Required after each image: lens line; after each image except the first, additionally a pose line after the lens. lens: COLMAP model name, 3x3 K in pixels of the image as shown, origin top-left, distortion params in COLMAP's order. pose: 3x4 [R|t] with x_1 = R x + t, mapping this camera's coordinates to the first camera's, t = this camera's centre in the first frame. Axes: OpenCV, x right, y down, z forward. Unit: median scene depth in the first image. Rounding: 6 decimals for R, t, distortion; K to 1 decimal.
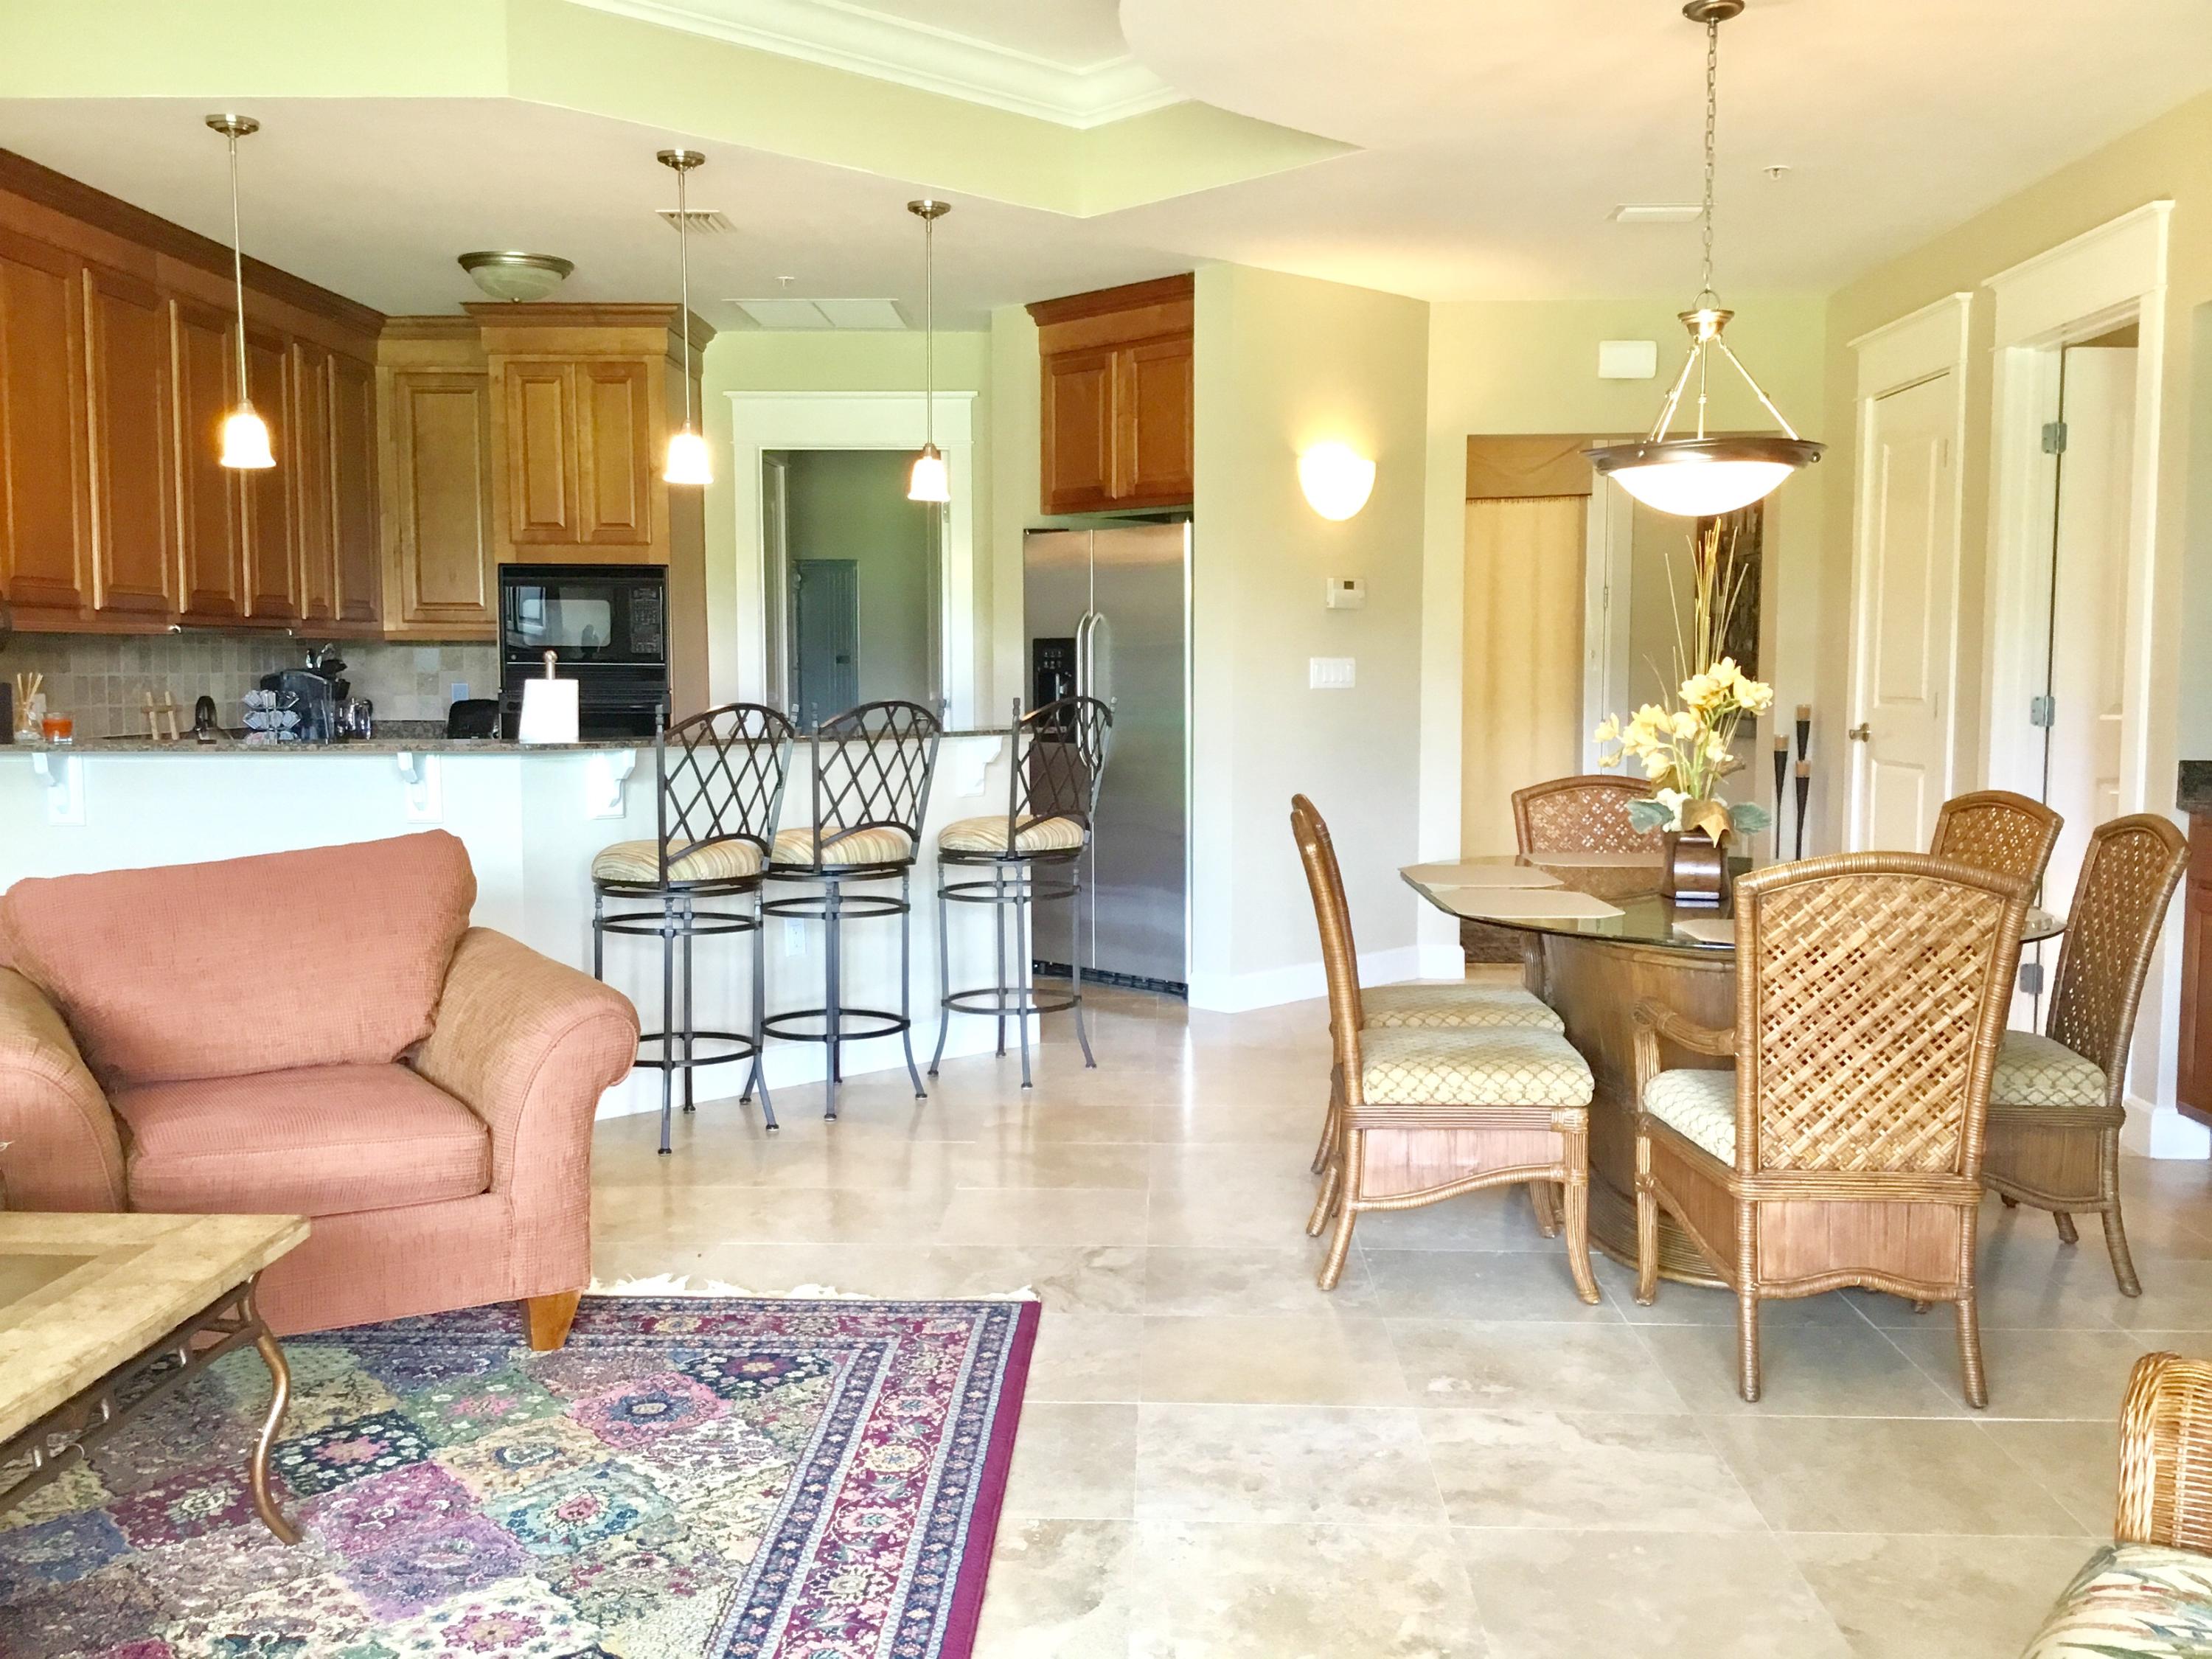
lens RADIAL K [[2004.1, 0, 1098.0], [0, 2004.1, 823.4], [0, 0, 1]] dist [0.101385, -0.202640]
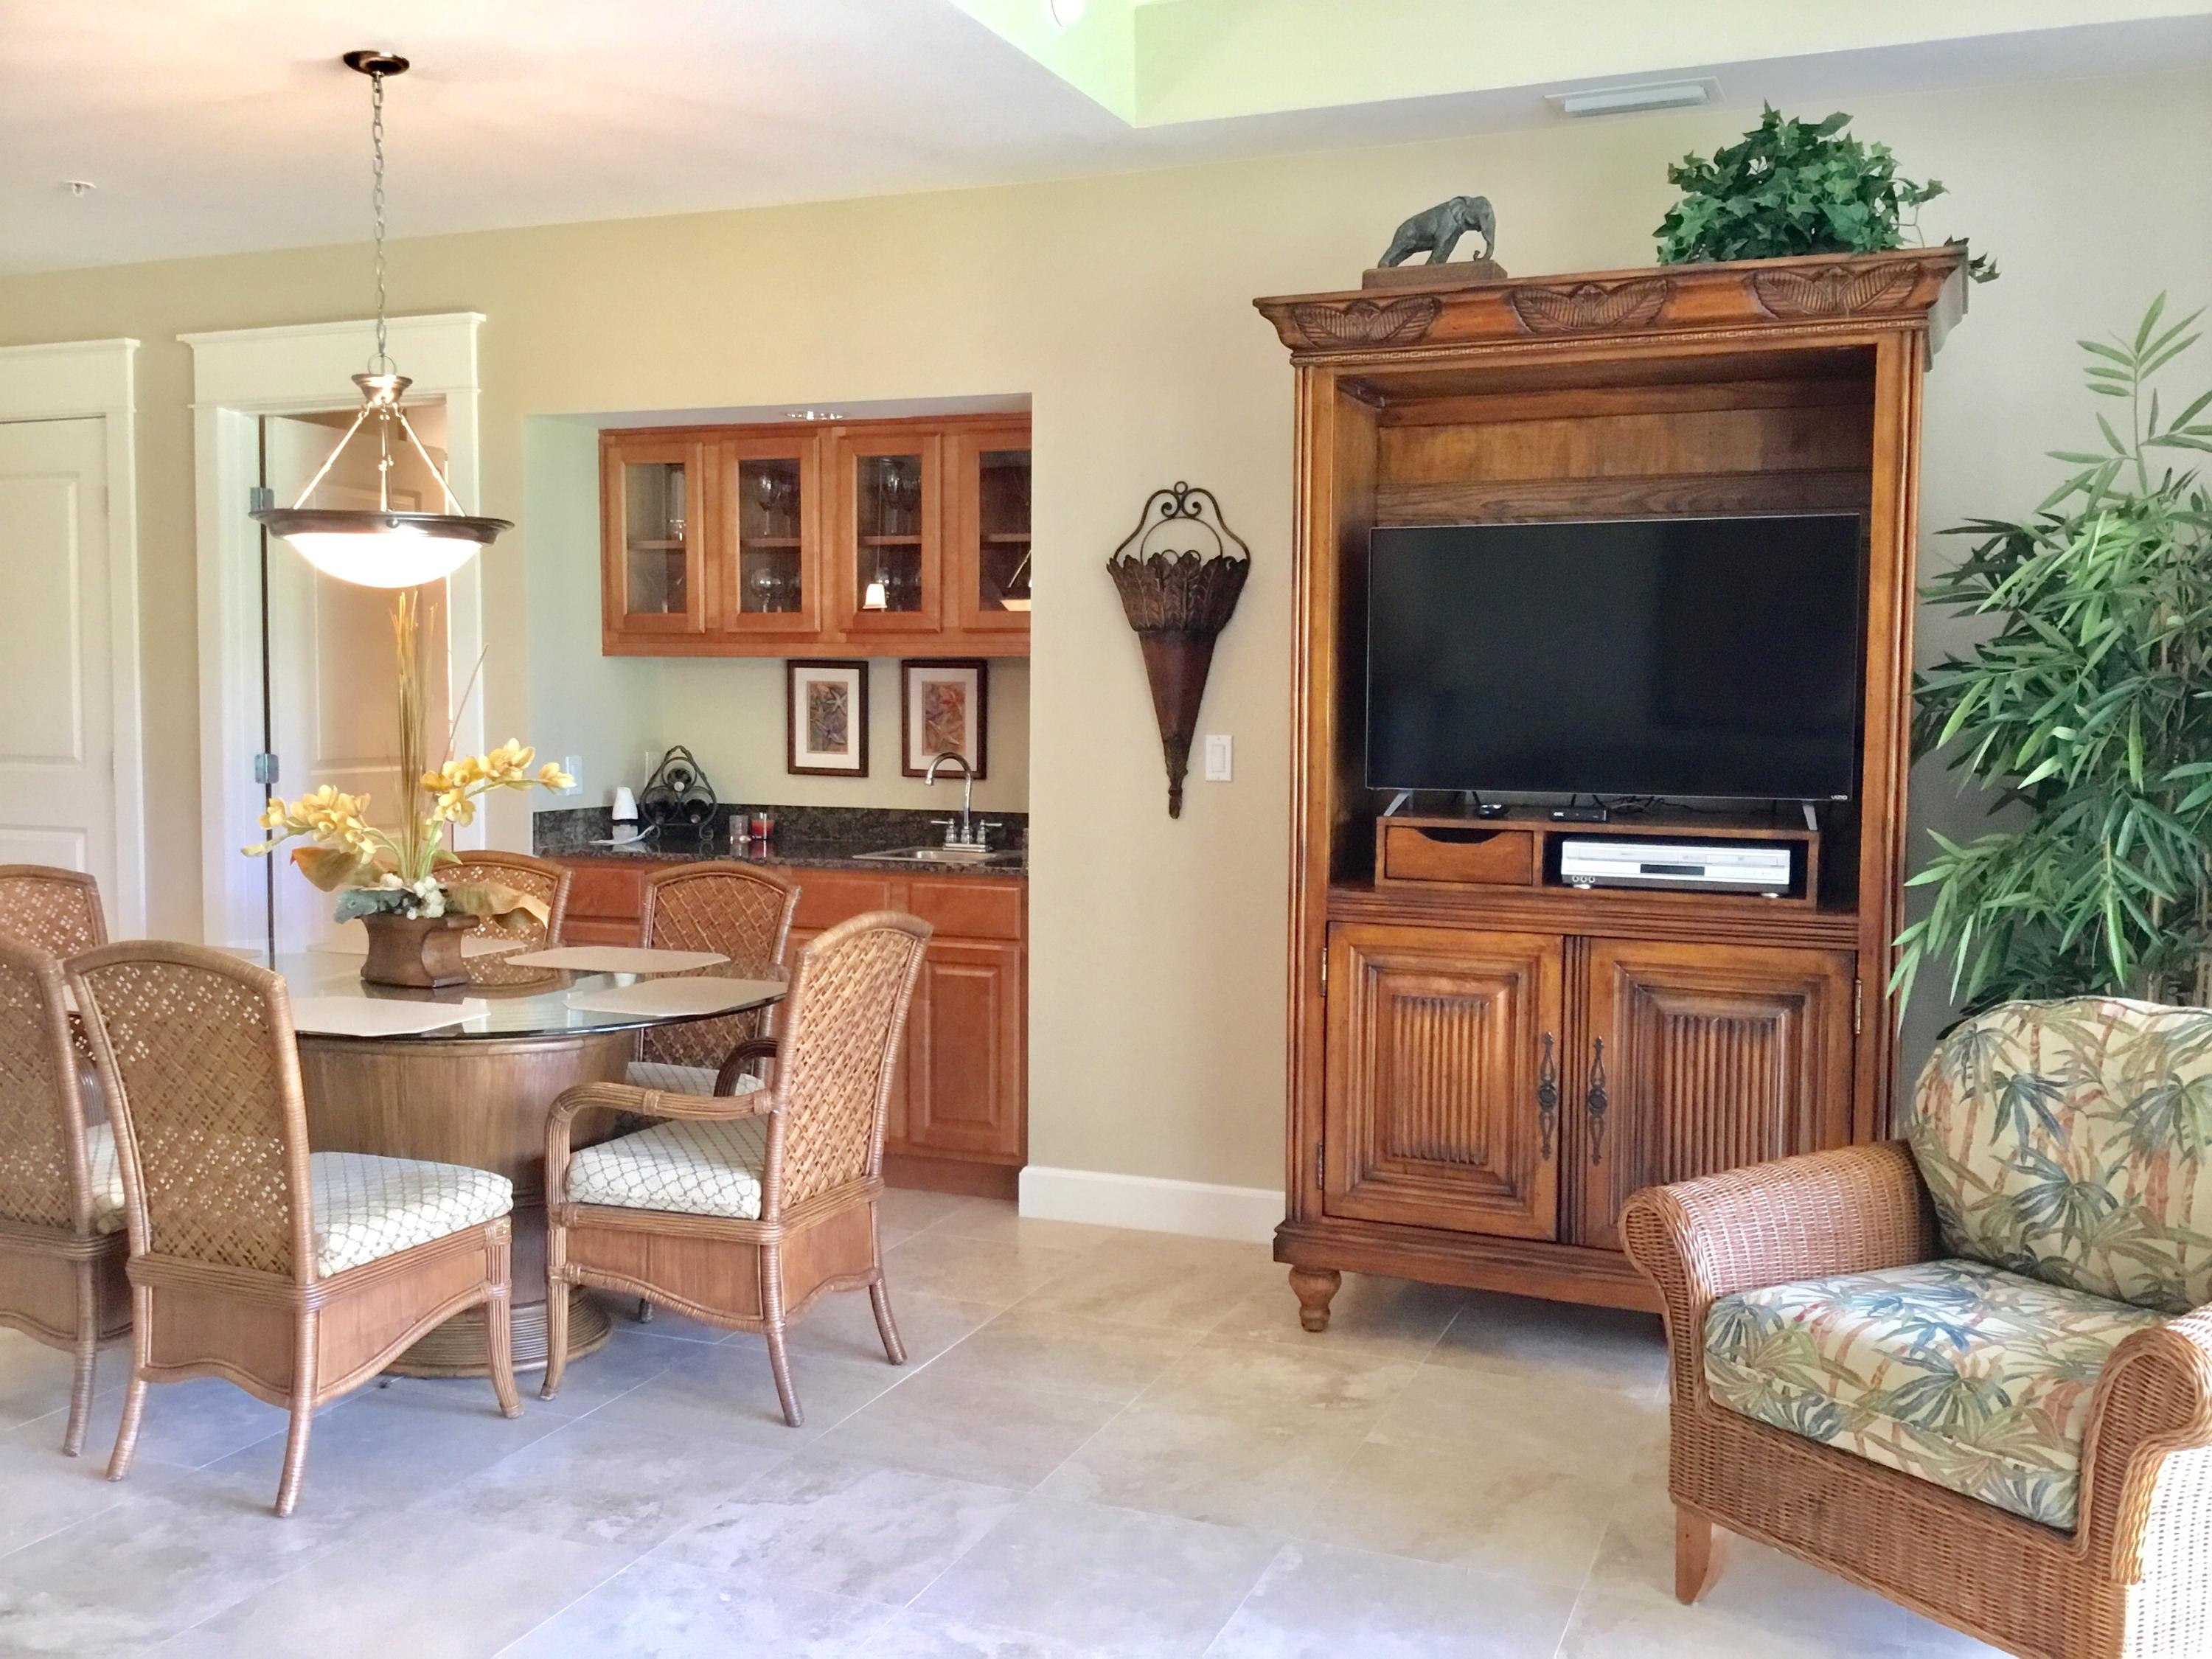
lens RADIAL K [[2004.1, 0, 1098.0], [0, 2004.1, 823.4], [0, 0, 1]] dist [0.101385, -0.202640]
pose [[0.348108, -0.064107, 0.935260, -0.578434], [0.070673, 0.996615, 0.042008, -0.068109], [-0.934787, 0.051474, 0.351461, 0.418887]]
